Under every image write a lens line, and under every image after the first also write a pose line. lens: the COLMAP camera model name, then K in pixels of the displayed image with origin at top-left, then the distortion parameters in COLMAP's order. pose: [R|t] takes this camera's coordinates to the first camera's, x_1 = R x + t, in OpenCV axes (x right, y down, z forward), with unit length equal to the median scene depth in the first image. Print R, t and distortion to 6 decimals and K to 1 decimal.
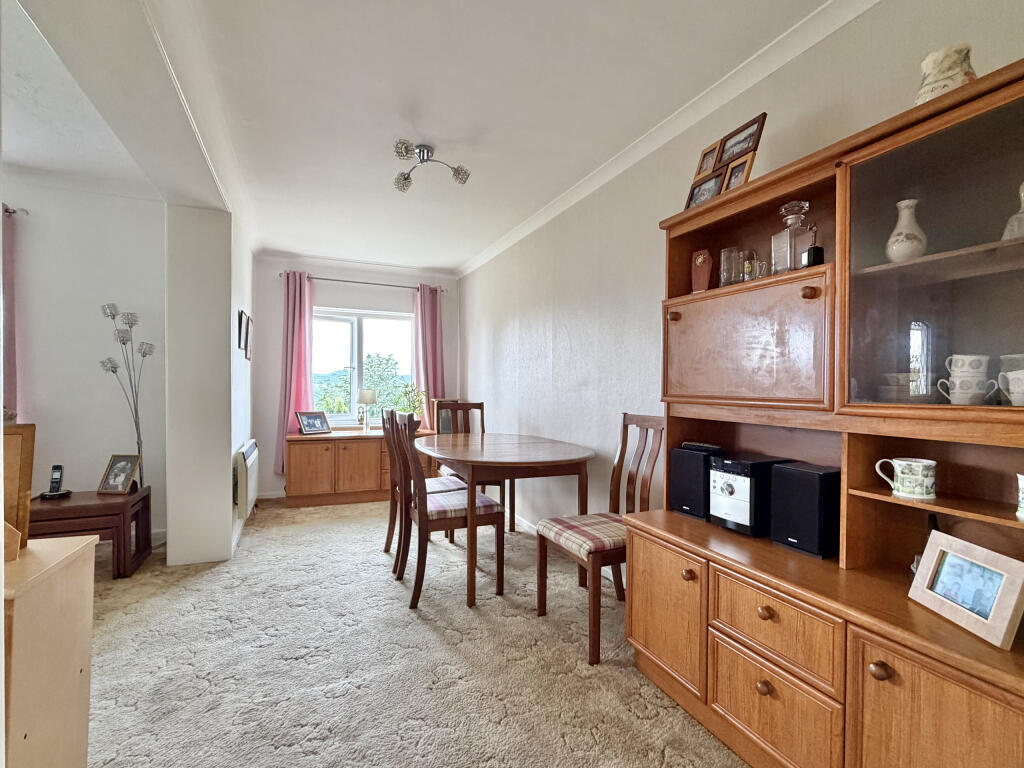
lens RADIAL K [[480.9, 0, 512.0], [0, 480.9, 384.0], [0, 0, 1]] dist [-0.001681, -0.000240]
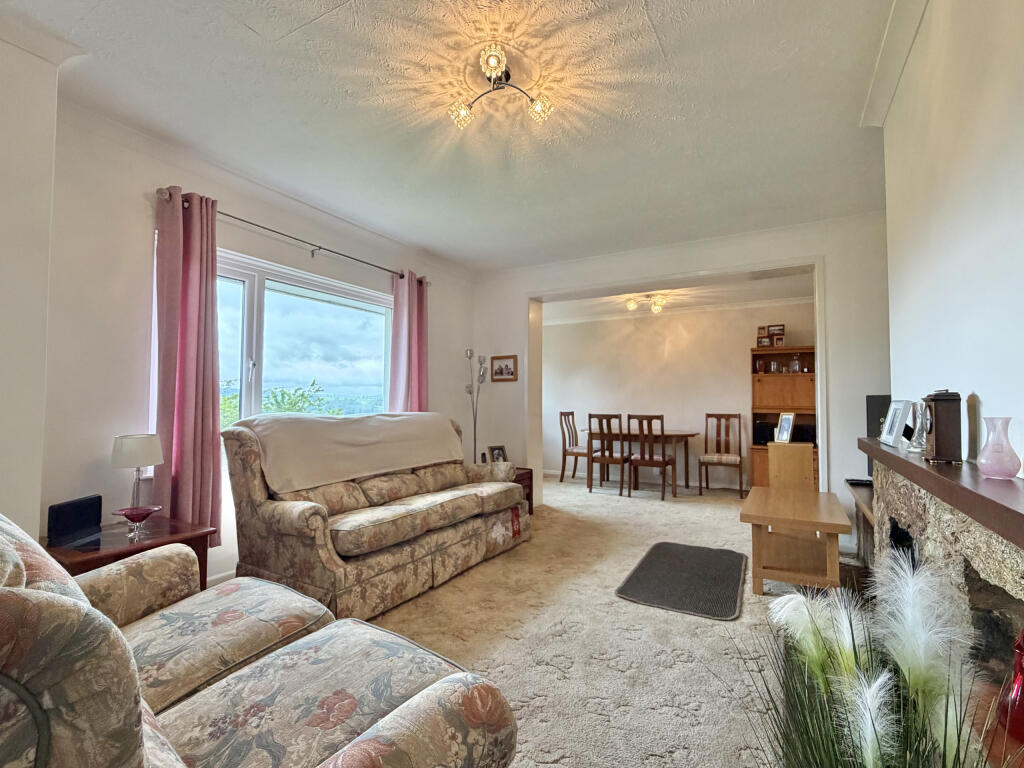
lens RADIAL K [[480.9, 0, 512.0], [0, 480.9, 384.0], [0, 0, 1]] dist [-0.001681, -0.000240]
pose [[0.800446, 0.025047, 0.598882, -1.781841], [-0.001590, 0.999212, -0.039665, 0.003579], [-0.599403, 0.030798, 0.799854, -0.330319]]
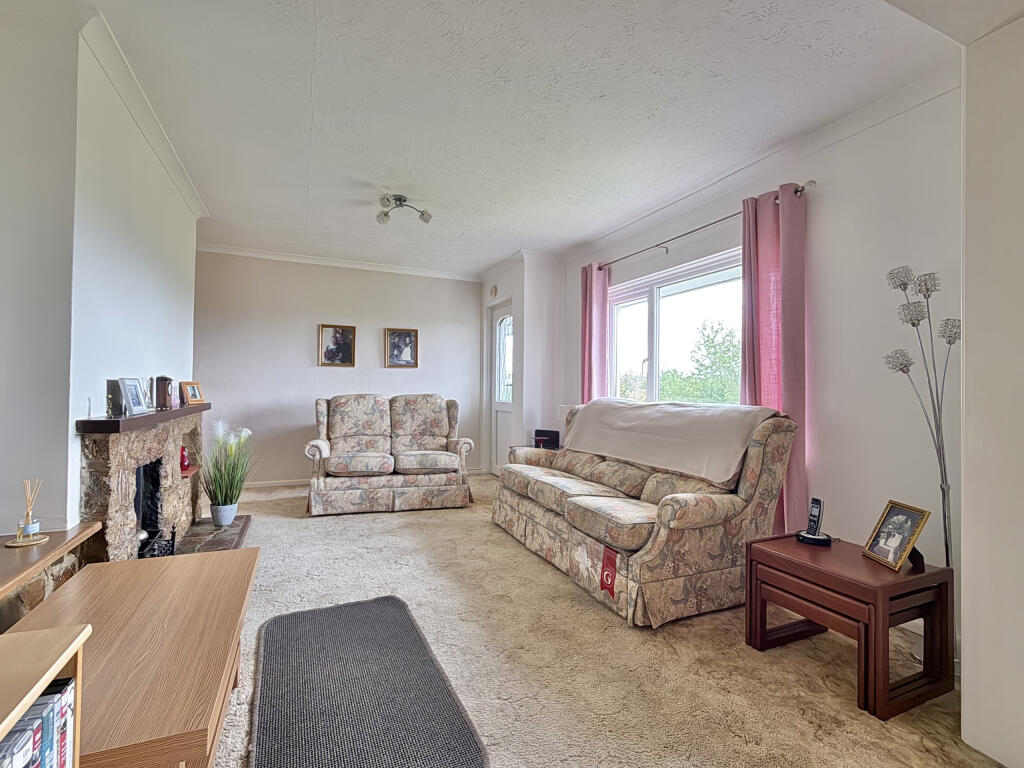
lens RADIAL K [[480.9, 0, 512.0], [0, 480.9, 384.0], [0, 0, 1]] dist [-0.001681, -0.000240]
pose [[-0.001598, -0.012448, -0.999921, -0.193523], [-0.008033, 0.999890, -0.012435, 0.005291], [0.999966, 0.008012, -0.001698, 0.508805]]
